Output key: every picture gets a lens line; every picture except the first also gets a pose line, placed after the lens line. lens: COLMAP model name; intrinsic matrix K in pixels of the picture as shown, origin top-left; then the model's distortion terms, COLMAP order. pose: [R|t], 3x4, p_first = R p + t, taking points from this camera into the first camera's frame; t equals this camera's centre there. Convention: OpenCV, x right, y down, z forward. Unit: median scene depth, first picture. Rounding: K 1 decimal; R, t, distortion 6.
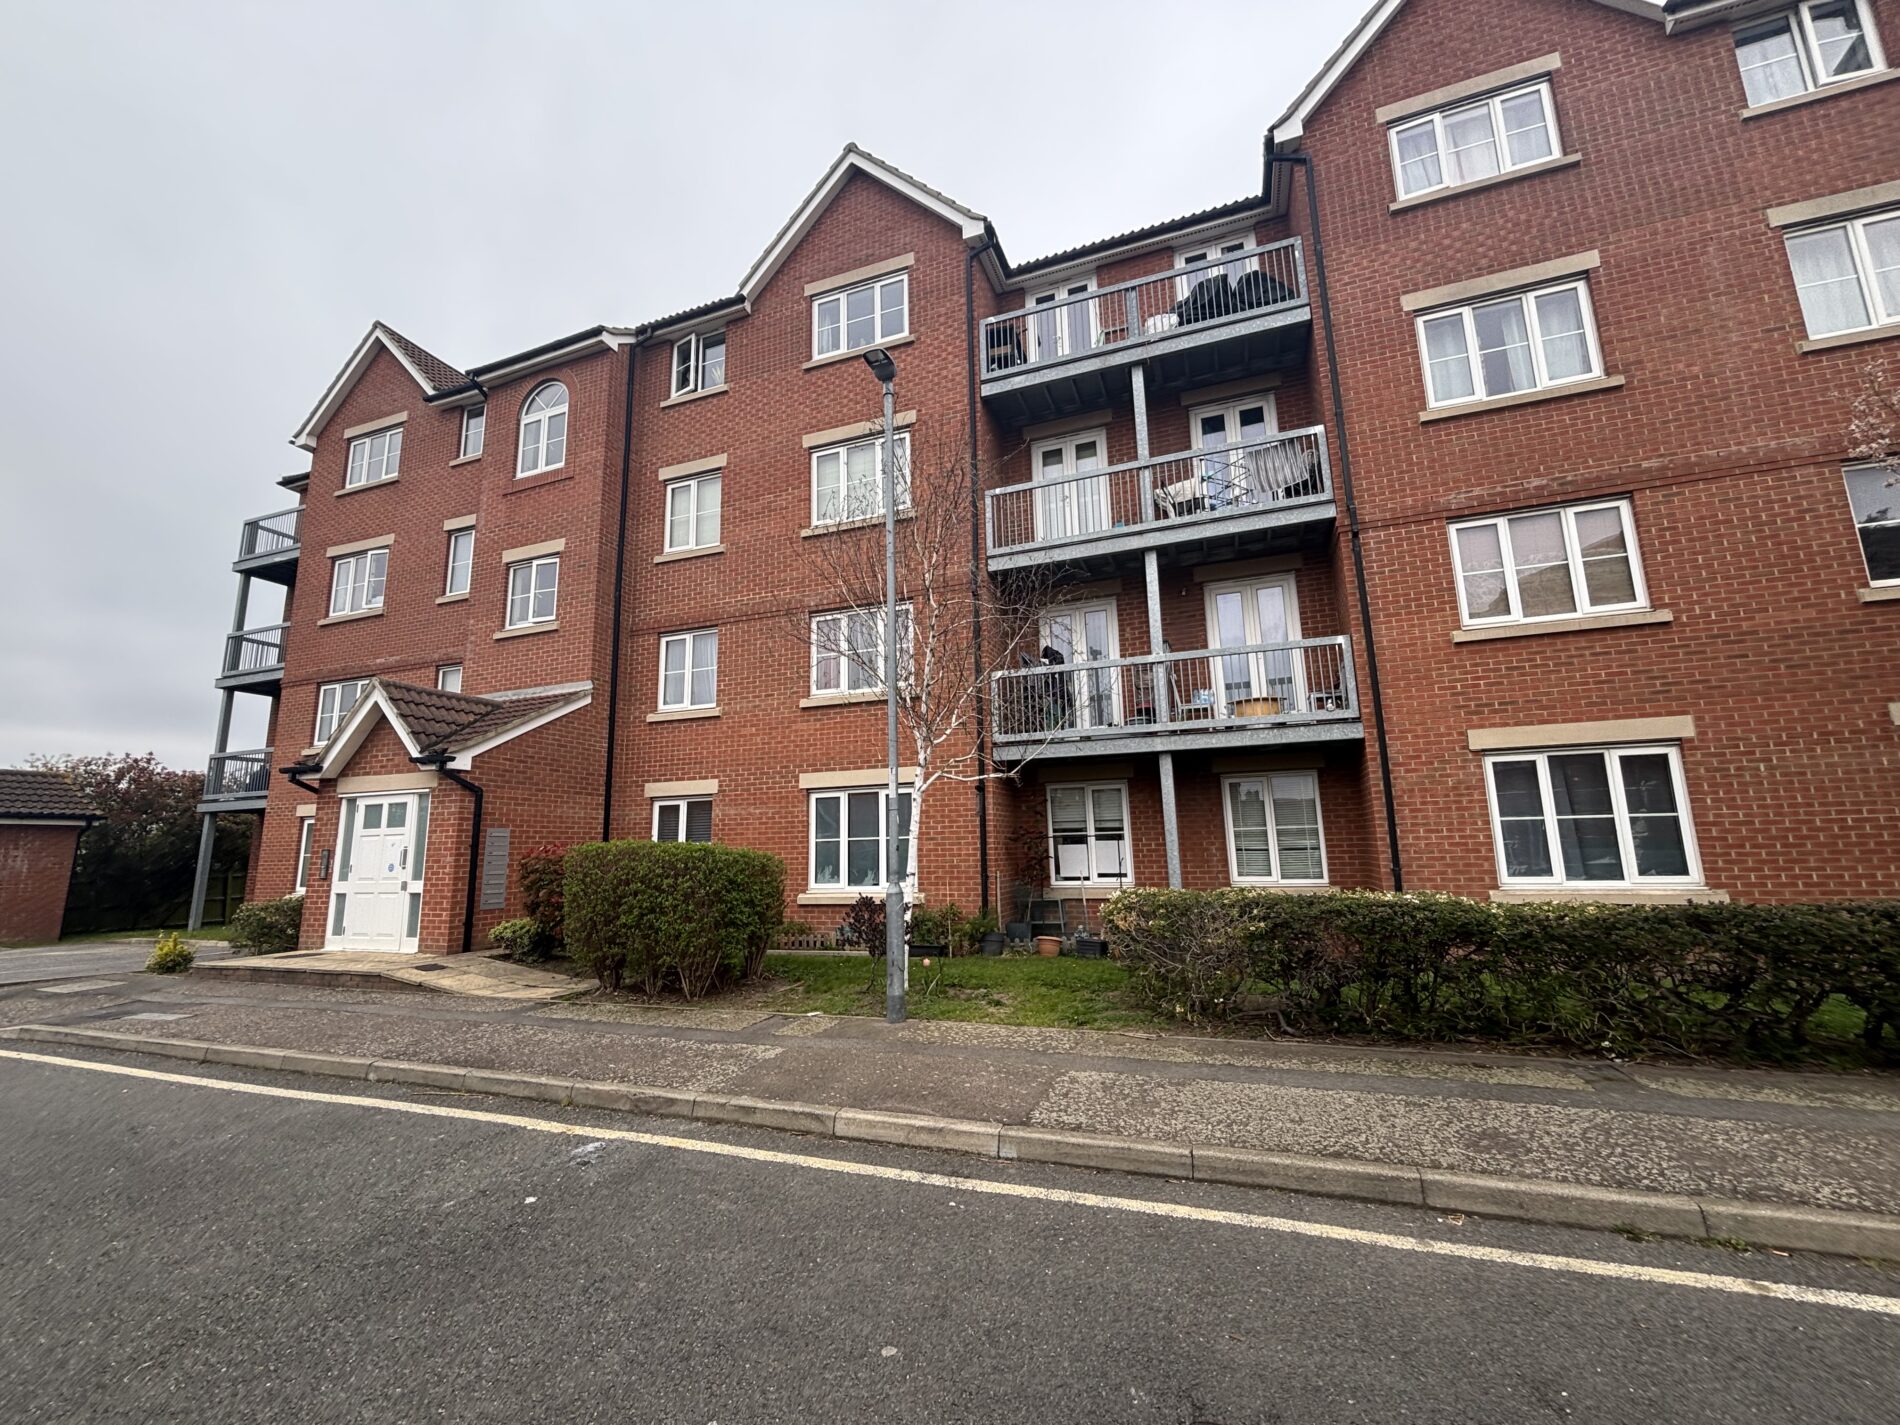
lens RADIAL K [[759.5, 0, 950.0], [0, 759.5, 712.5], [0, 0, 1]] dist [-0.008636, 0.003951]
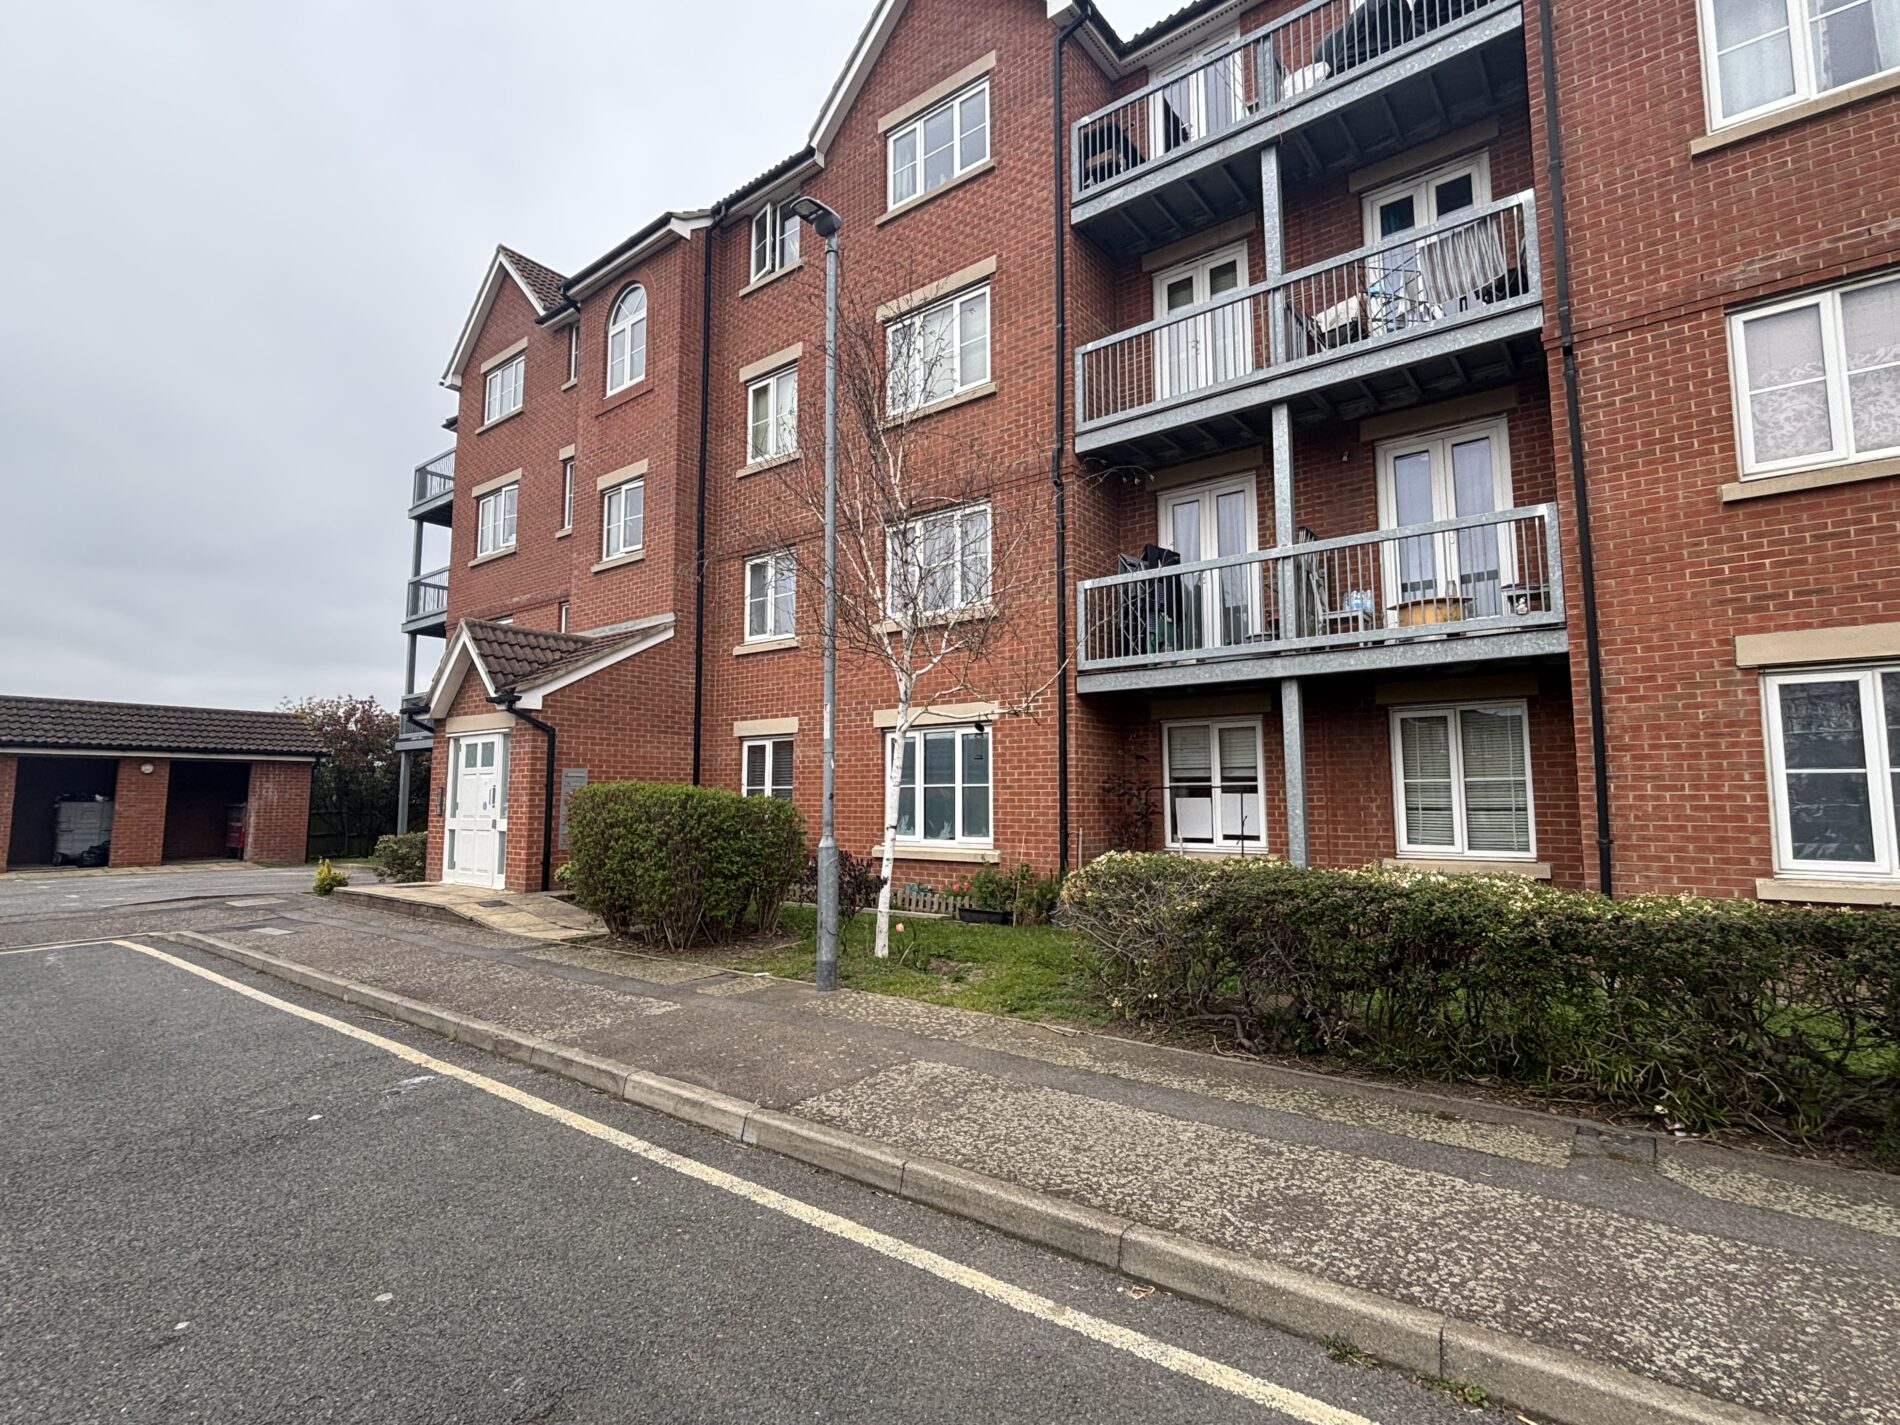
lens RADIAL K [[914.5, 0, 950.0], [0, 914.5, 712.5], [0, 0, 1]] dist [-0.024721, 0.015863]
pose [[0.953834, -0.006996, -0.300254, 0.217783], [0.032275, 0.996327, 0.079316, 0.003741], [0.298596, -0.085345, 0.950556, 0.036497]]
